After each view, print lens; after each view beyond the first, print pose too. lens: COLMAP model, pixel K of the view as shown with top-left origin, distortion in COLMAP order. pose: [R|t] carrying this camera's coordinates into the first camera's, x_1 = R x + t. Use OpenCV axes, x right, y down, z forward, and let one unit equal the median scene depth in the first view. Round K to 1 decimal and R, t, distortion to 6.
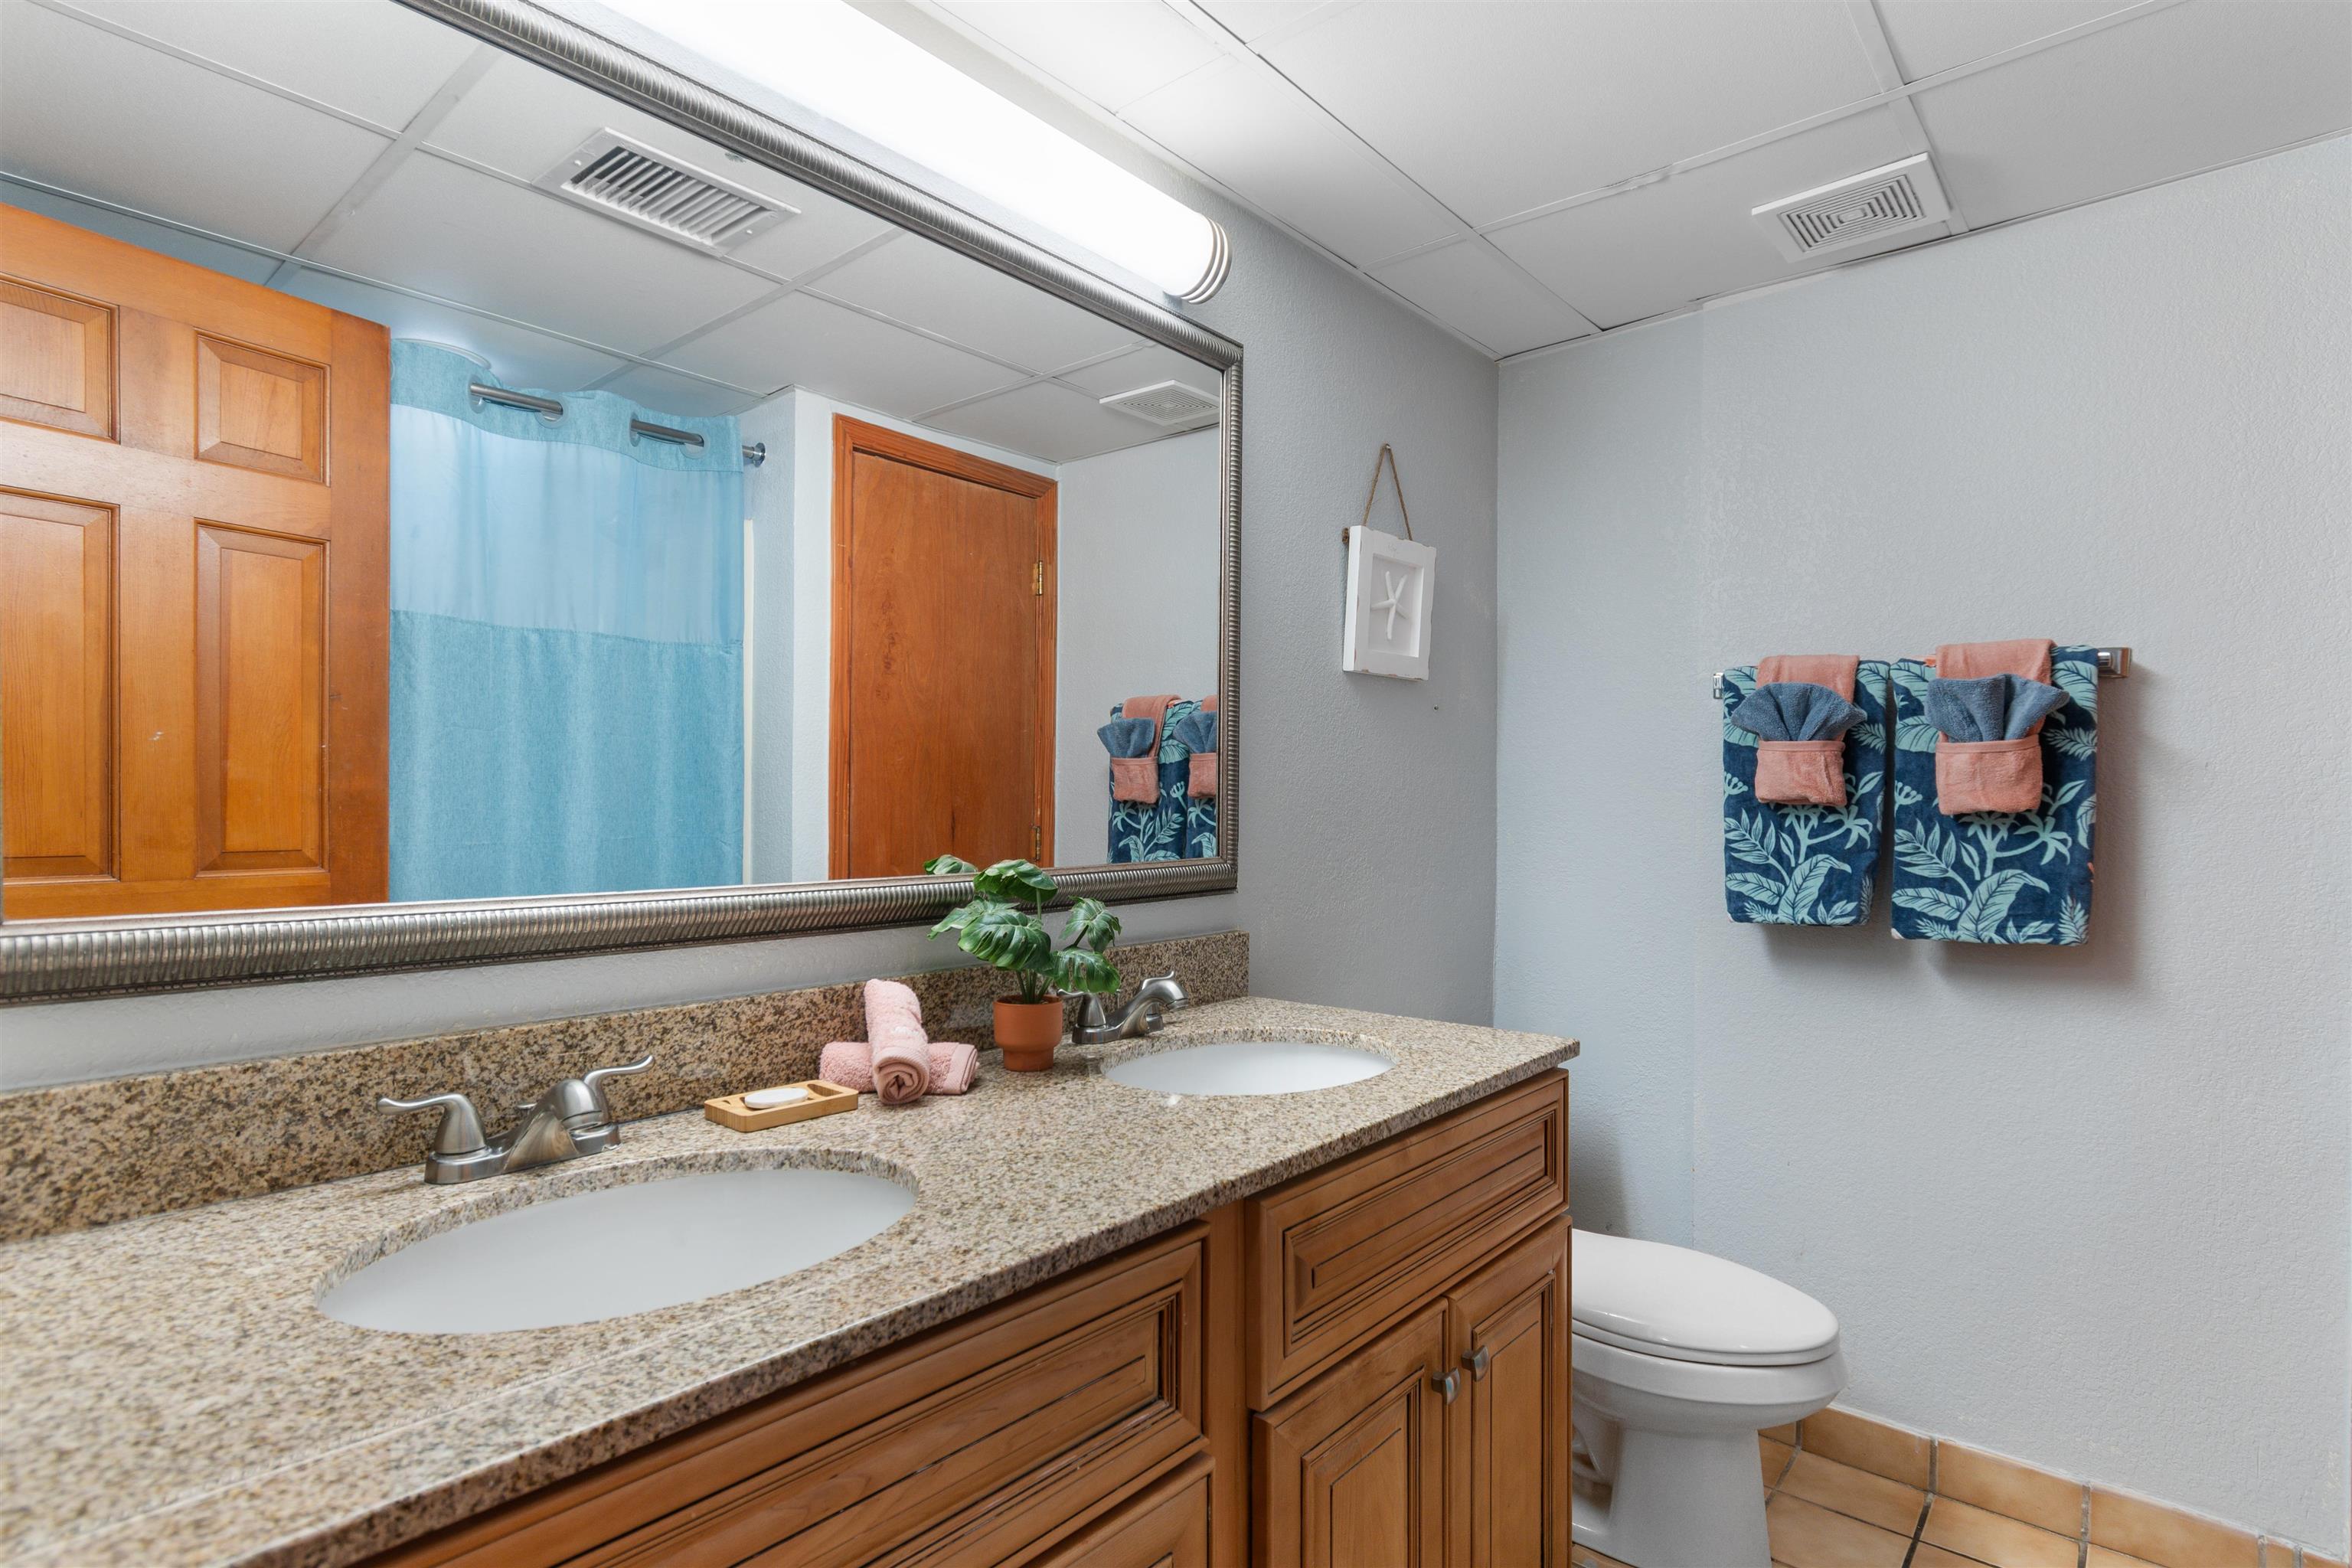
lens RADIAL K [[1178.3, 0, 1175.9], [0, 1178.3, 804.6], [0, 0, 1]] dist [0.006989, -0.002623]
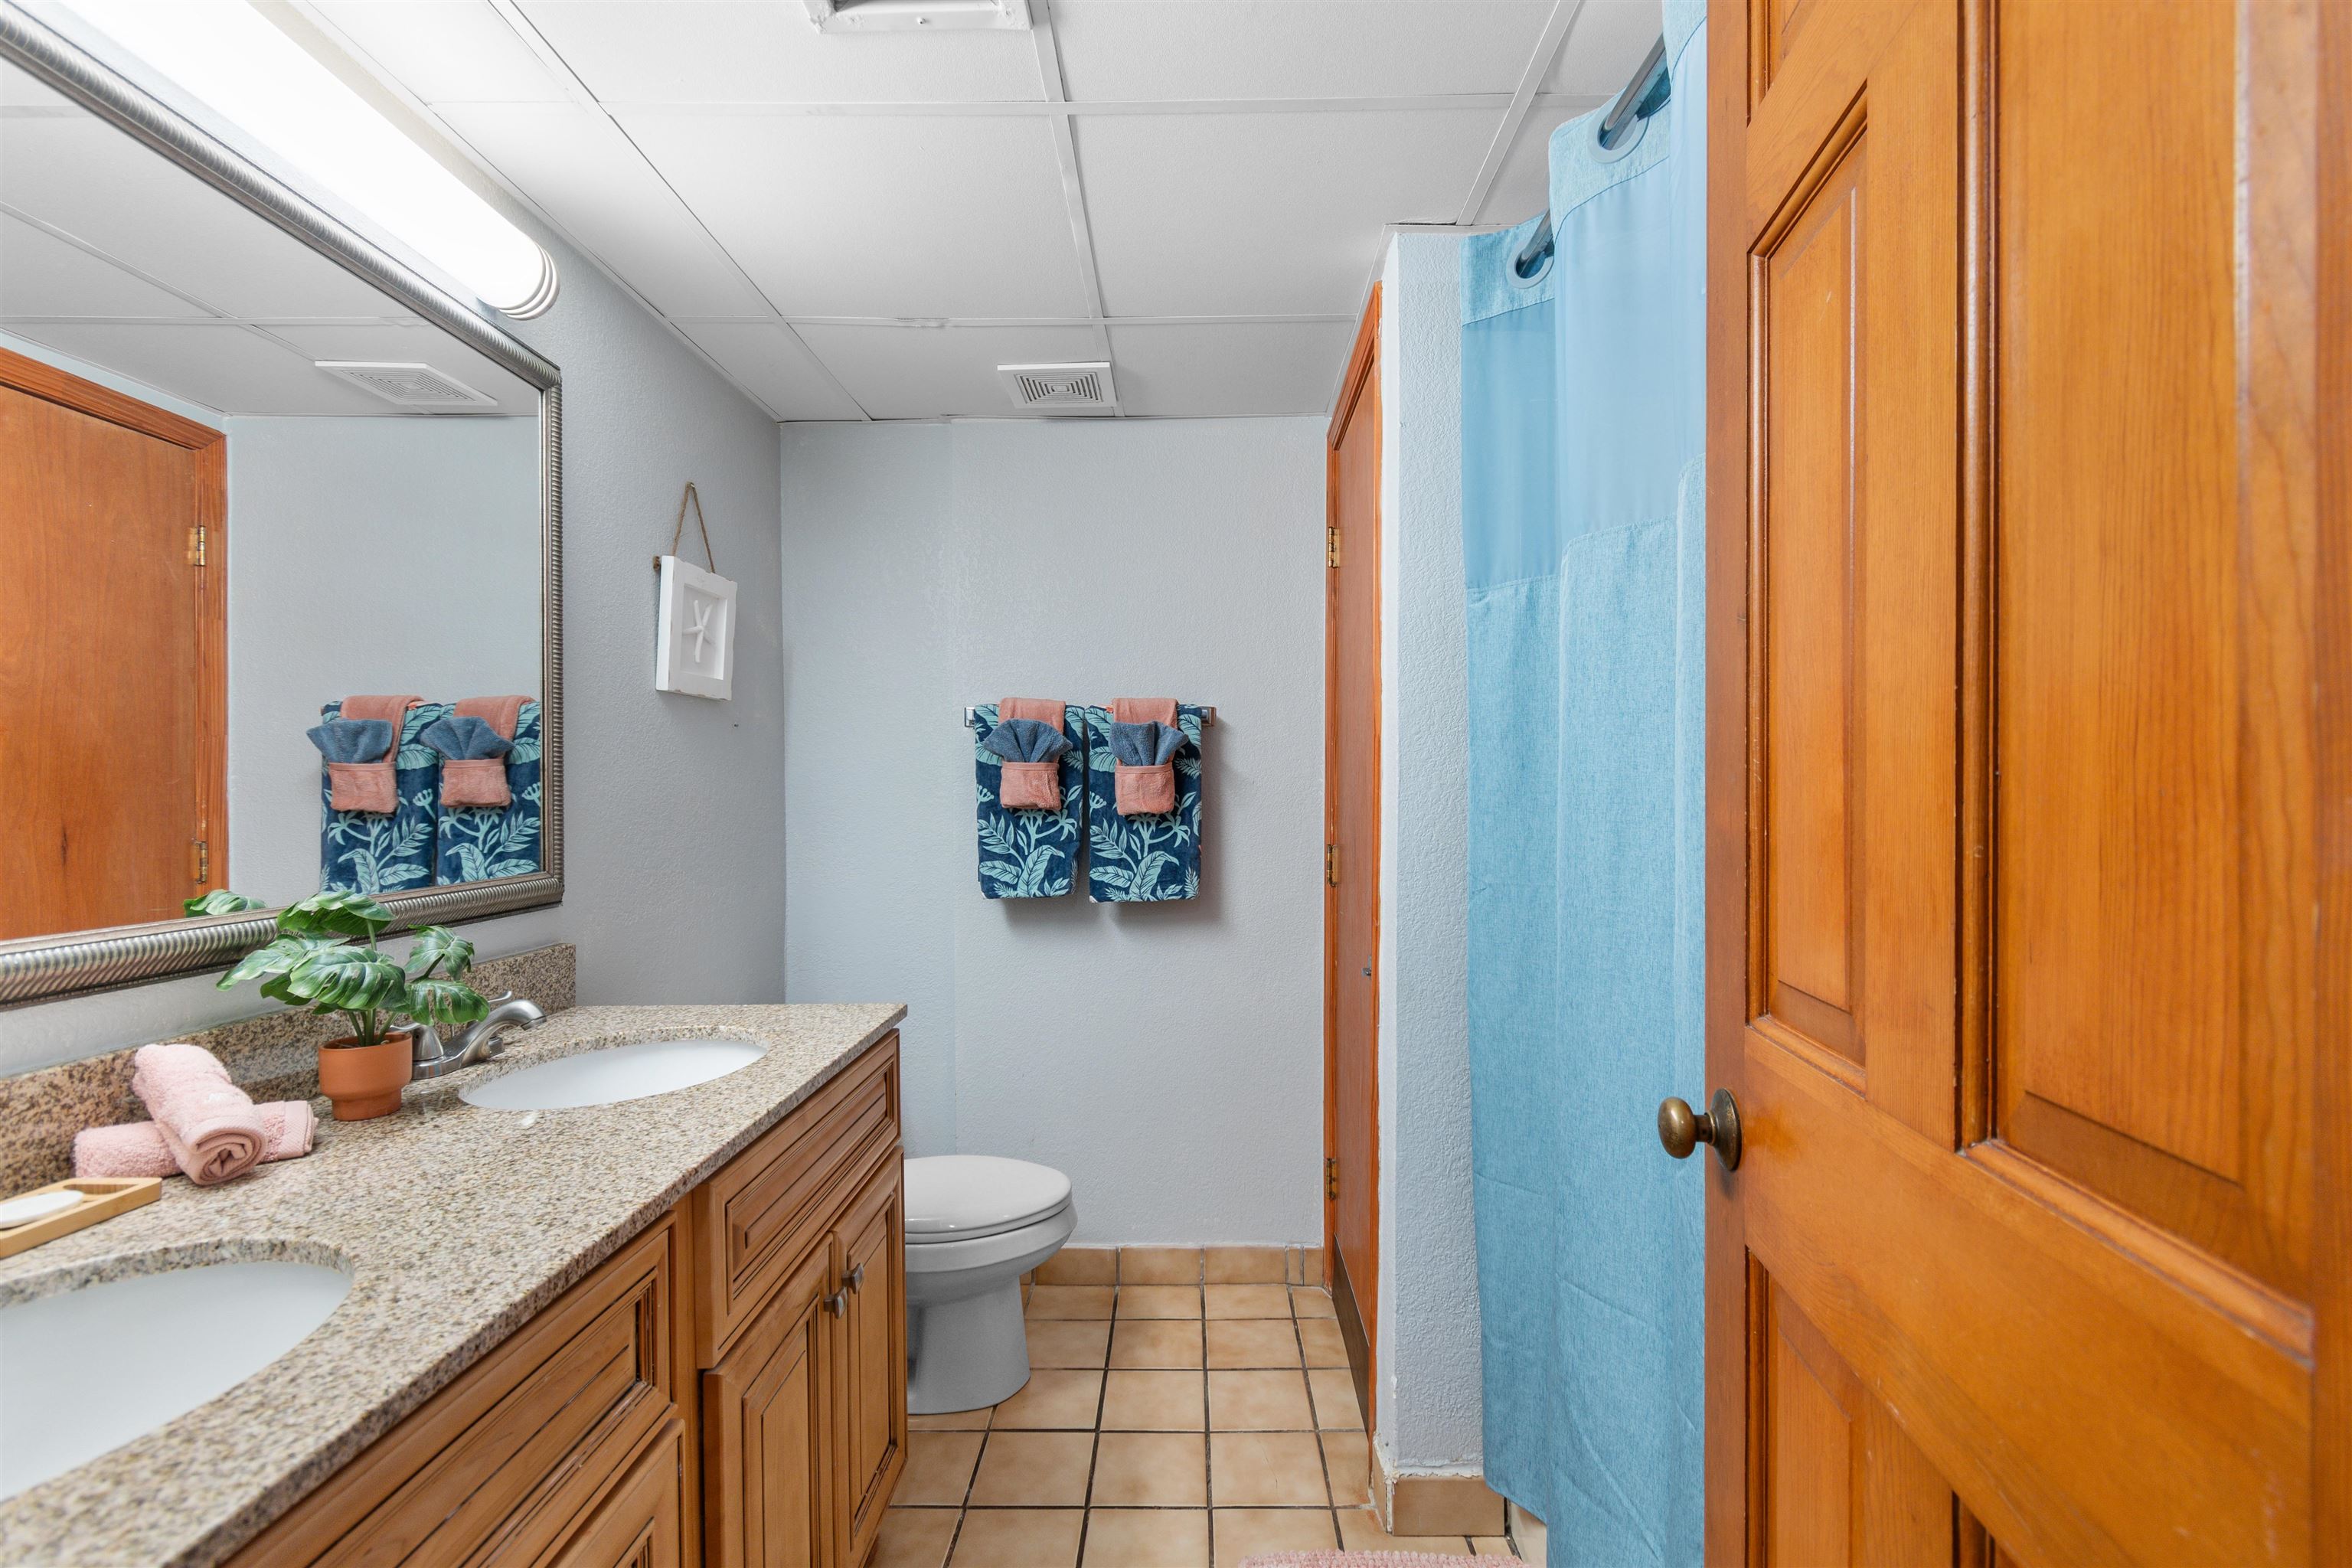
lens RADIAL K [[1038.4, 0, 1178.9], [0, 1038.4, 784.9], [0, 0, 1]] dist [0.008579, -0.003527]
pose [[0.769574, -0.001617, 0.638556, -0.119020], [0.009732, 0.999910, -0.009196, -0.017422], [-0.638484, 0.013292, 0.769521, -0.034658]]
